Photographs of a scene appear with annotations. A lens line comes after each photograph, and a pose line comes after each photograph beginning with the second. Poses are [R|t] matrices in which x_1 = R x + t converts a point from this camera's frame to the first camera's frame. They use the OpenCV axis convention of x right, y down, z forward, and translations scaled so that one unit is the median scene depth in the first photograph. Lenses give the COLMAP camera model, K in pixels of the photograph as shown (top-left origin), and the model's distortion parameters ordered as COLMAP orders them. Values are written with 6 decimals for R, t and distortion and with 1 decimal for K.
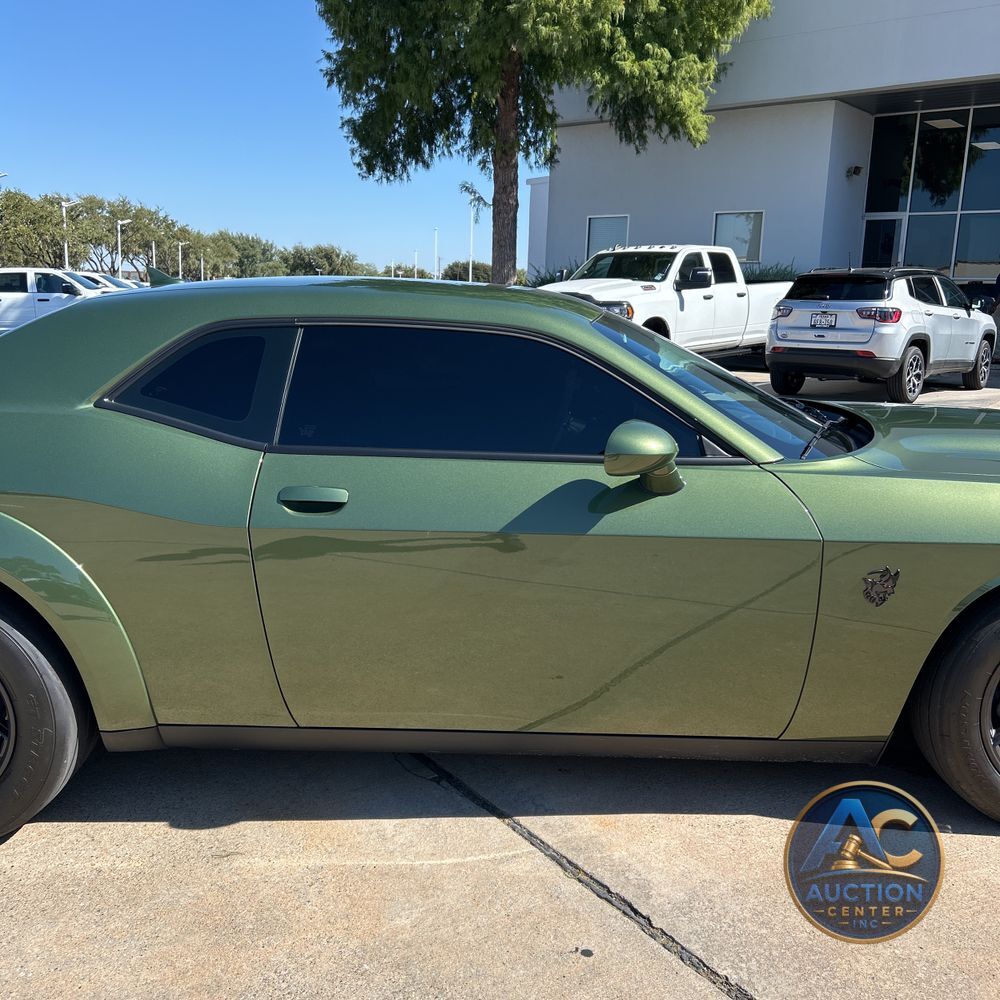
lens RADIAL K [[1020.4, 0, 511.0], [0, 1020.4, 512.9], [0, 0, 1]] dist [0.064501, -0.109505]
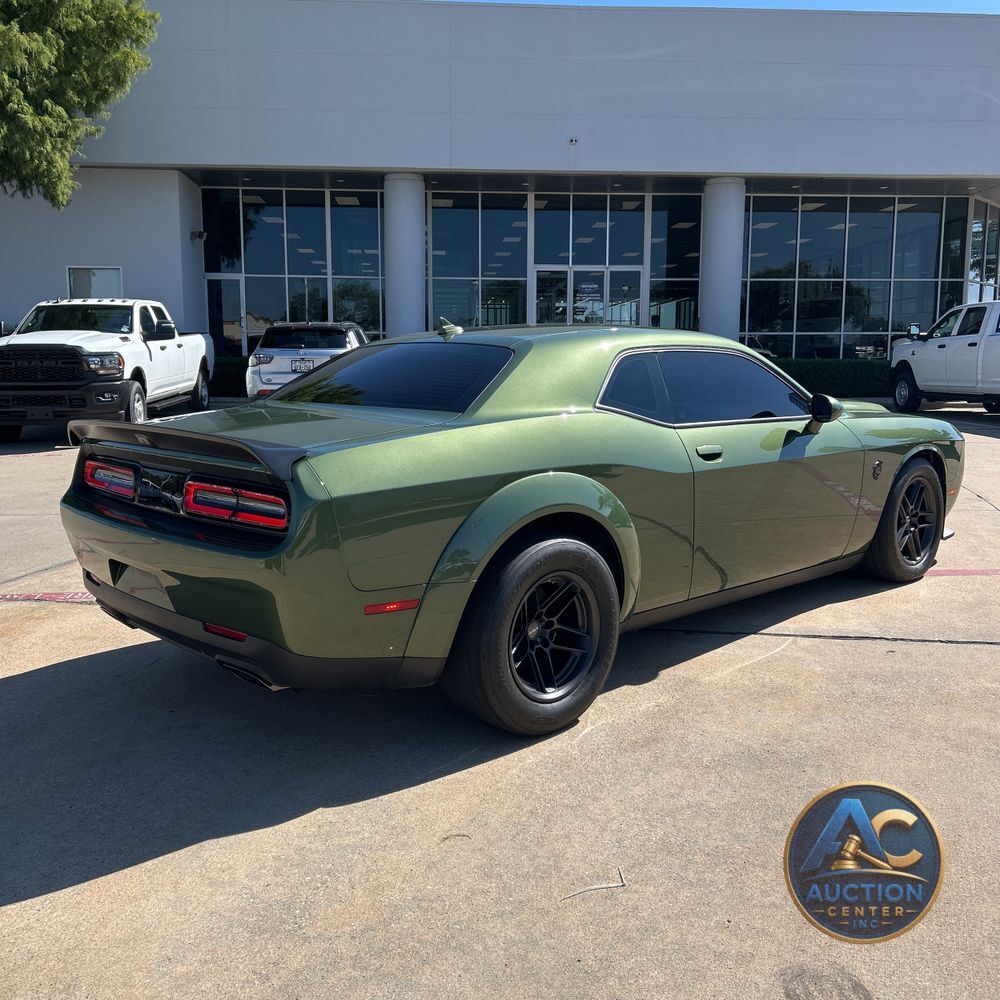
lens RADIAL K [[1020.4, 0, 511.0], [0, 1020.4, 512.9], [0, 0, 1]] dist [0.064501, -0.109505]
pose [[0.712620, -0.126430, 0.690064, -0.292765], [0.161757, 0.986735, 0.013740, 0.001443], [-0.682648, 0.101831, 0.723618, 0.002812]]
